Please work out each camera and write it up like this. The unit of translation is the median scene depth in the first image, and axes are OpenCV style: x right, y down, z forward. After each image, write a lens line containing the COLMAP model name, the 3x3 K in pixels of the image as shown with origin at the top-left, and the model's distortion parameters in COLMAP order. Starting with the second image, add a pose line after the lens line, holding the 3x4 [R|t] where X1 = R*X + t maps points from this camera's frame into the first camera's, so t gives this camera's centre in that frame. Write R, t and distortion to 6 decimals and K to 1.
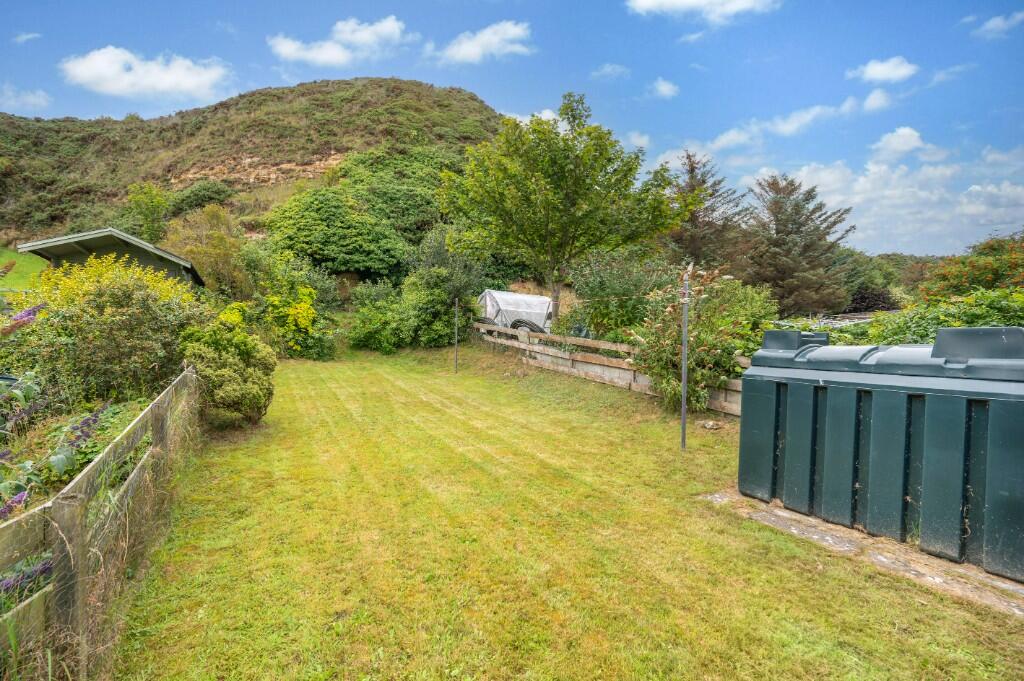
lens RADIAL K [[421.5, 0, 476.9], [0, 421.5, 351.7], [0, 0, 1]] dist [0.001796, -0.000047]
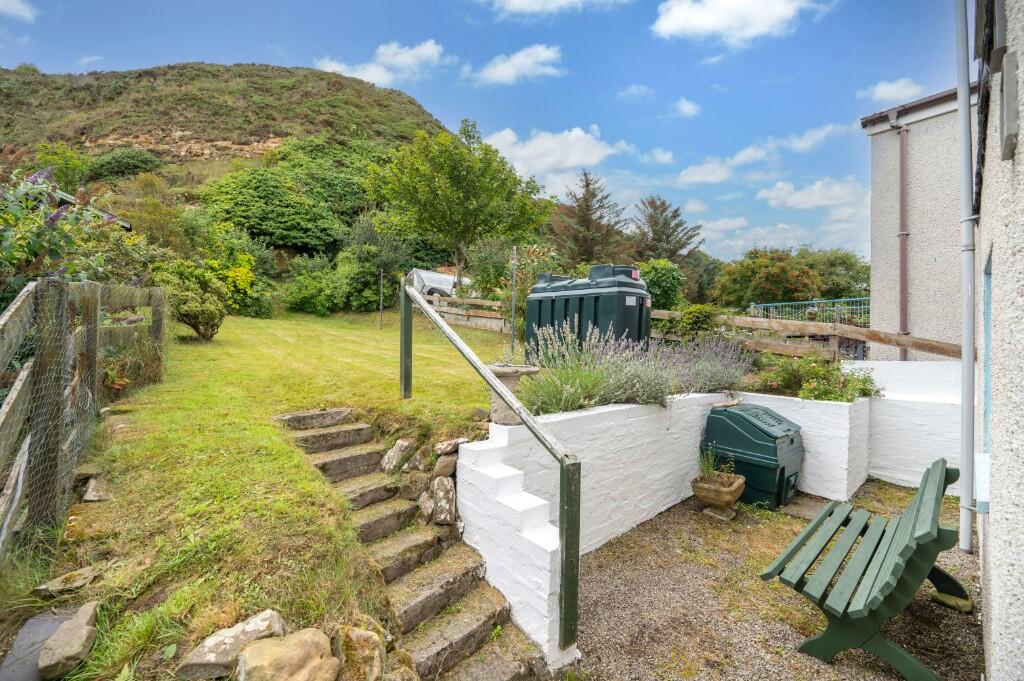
lens RADIAL K [[400.9, 0, 512.0], [0, 400.9, 340.5], [0, 0, 1]] dist [-0.000794, 0.000316]
pose [[0.975690, 0.012631, 0.218793, 0.035090], [-0.011250, 0.999908, -0.007556, 0.044310], [-0.218868, 0.004911, 0.975742, -0.116103]]
